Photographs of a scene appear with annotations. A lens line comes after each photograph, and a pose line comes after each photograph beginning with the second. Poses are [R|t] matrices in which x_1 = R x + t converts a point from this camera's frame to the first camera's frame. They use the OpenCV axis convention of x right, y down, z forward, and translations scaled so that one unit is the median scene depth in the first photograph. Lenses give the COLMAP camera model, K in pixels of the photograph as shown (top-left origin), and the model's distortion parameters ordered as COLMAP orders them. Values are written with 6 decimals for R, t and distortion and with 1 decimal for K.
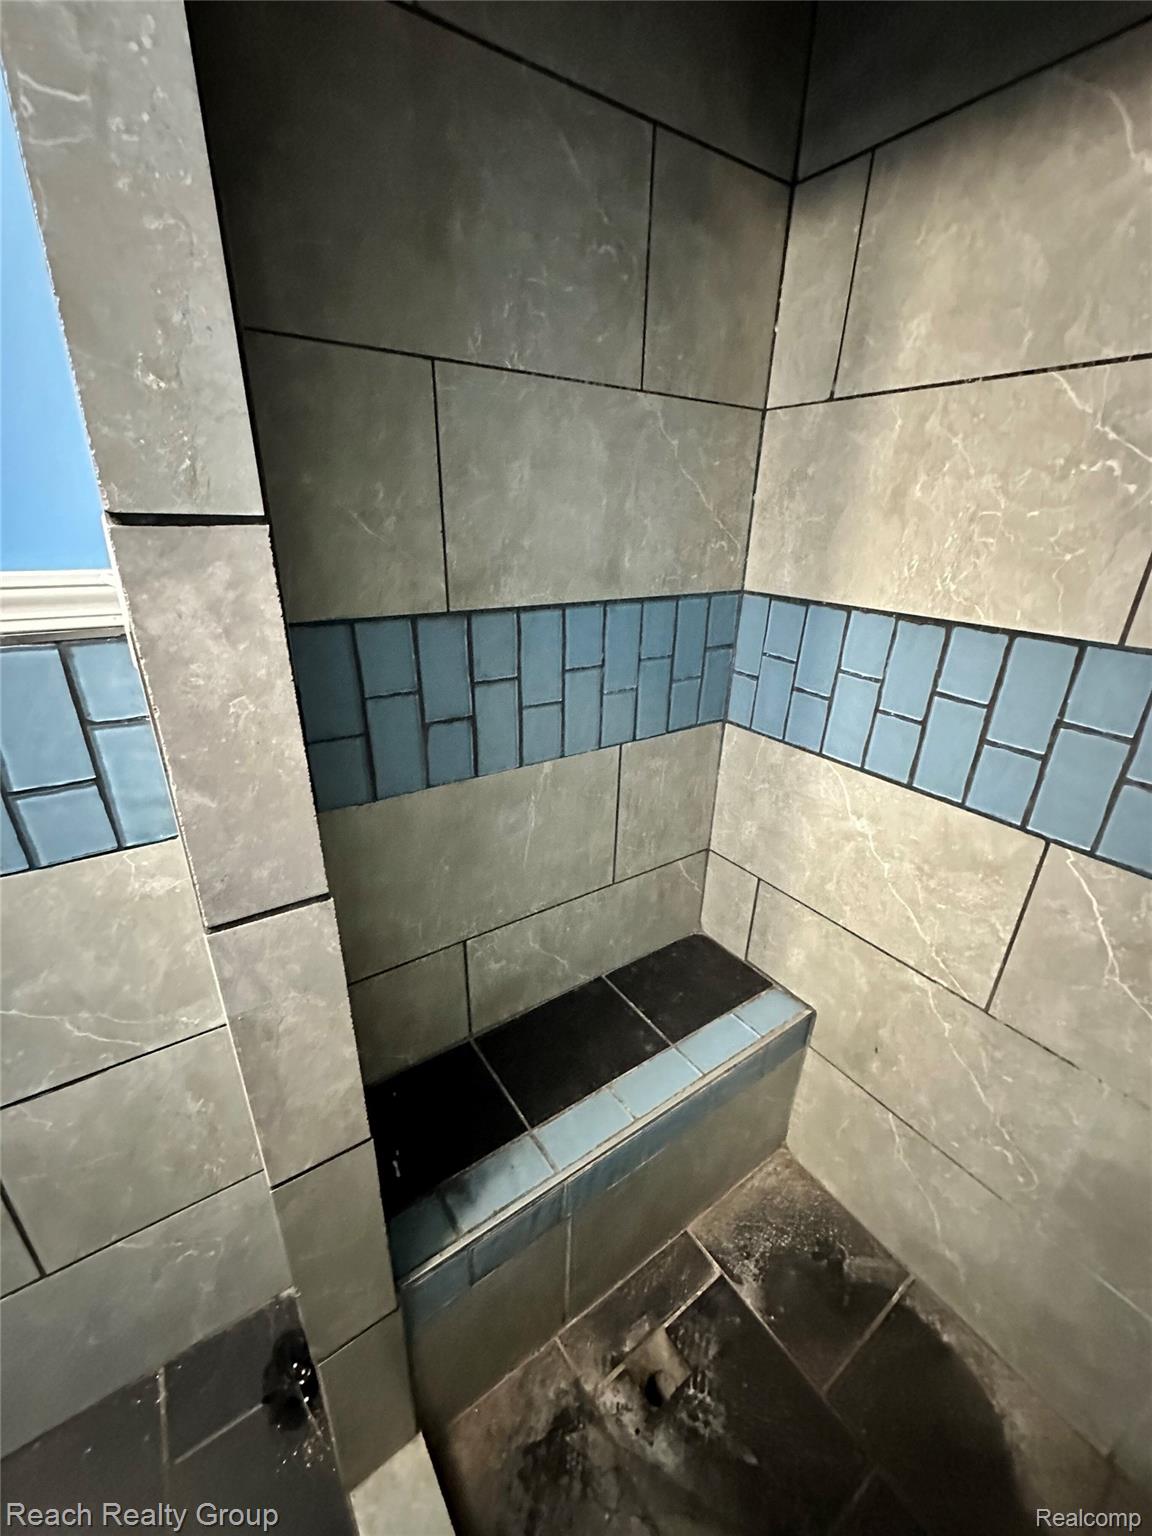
lens RADIAL K [[611.6, 0, 586.6], [0, 611.6, 768.5], [0, 0, 1]] dist [-0.005603, 0.000736]
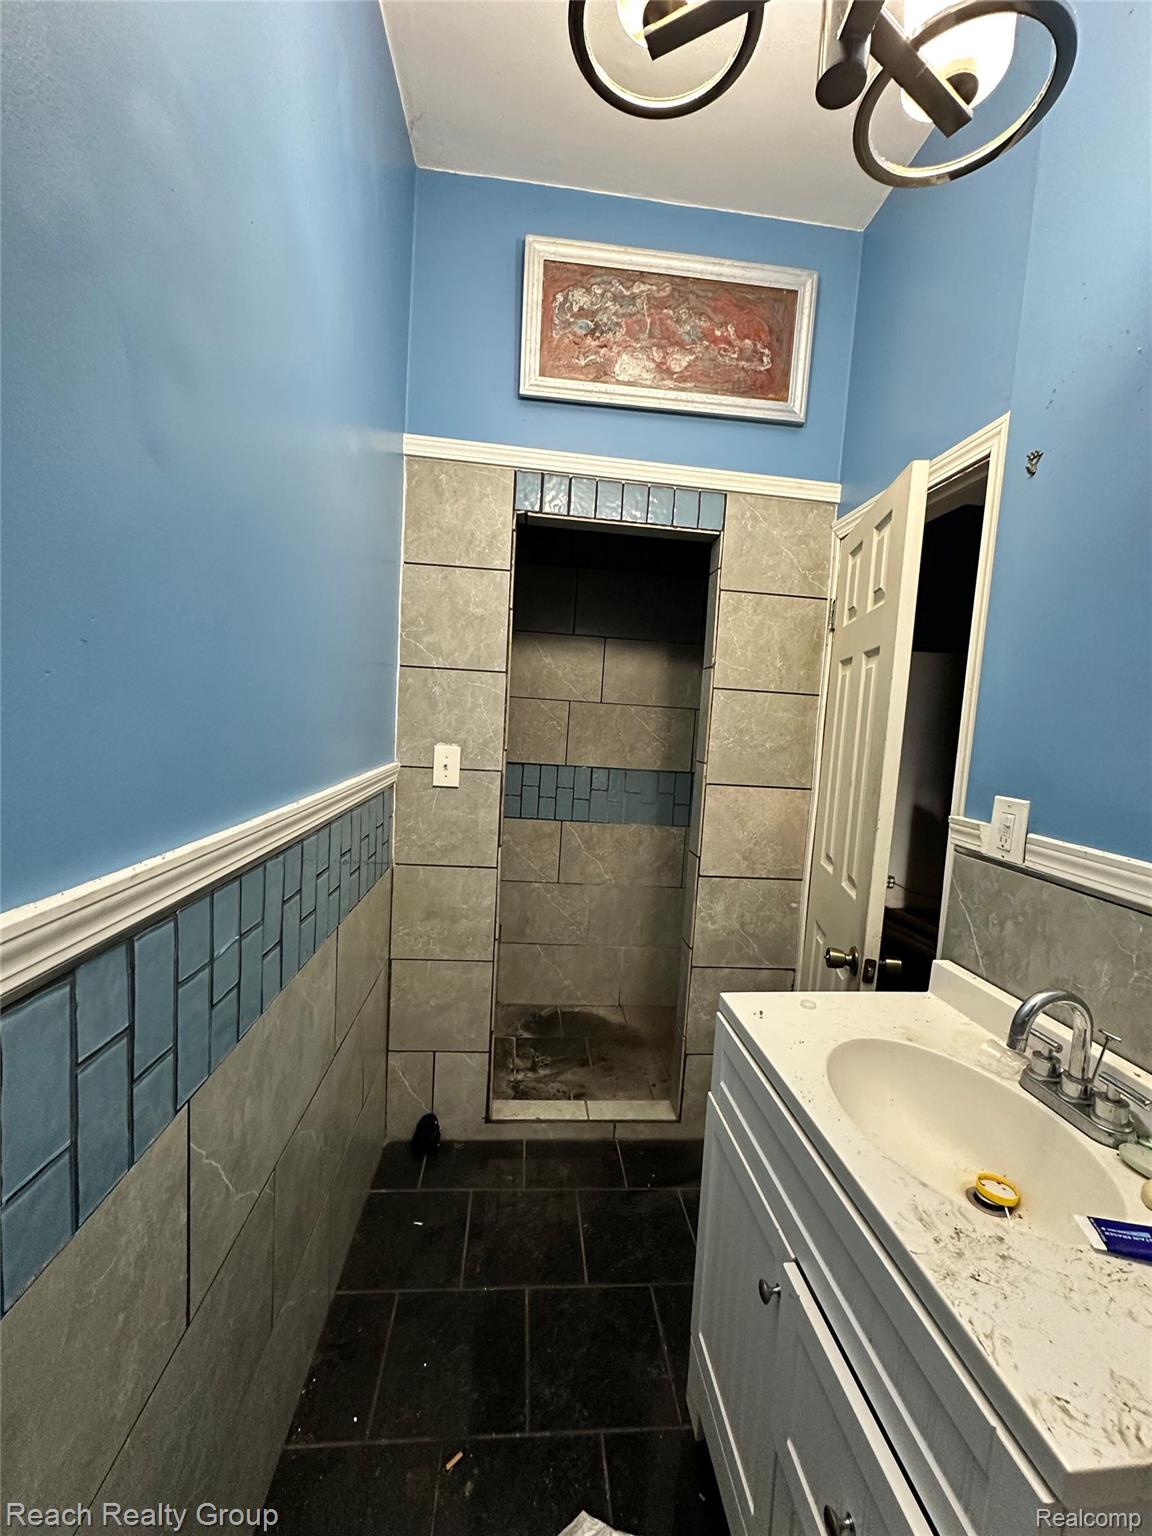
lens RADIAL K [[611.6, 0, 573.5], [0, 611.6, 773.4], [0, 0, 1]] dist [-0.005603, 0.000736]
pose [[0.497582, -0.075230, 0.864148, -2.320784], [0.287065, 0.954377, -0.082209, 0.174825], [-0.818539, 0.288973, 0.496477, -0.914344]]
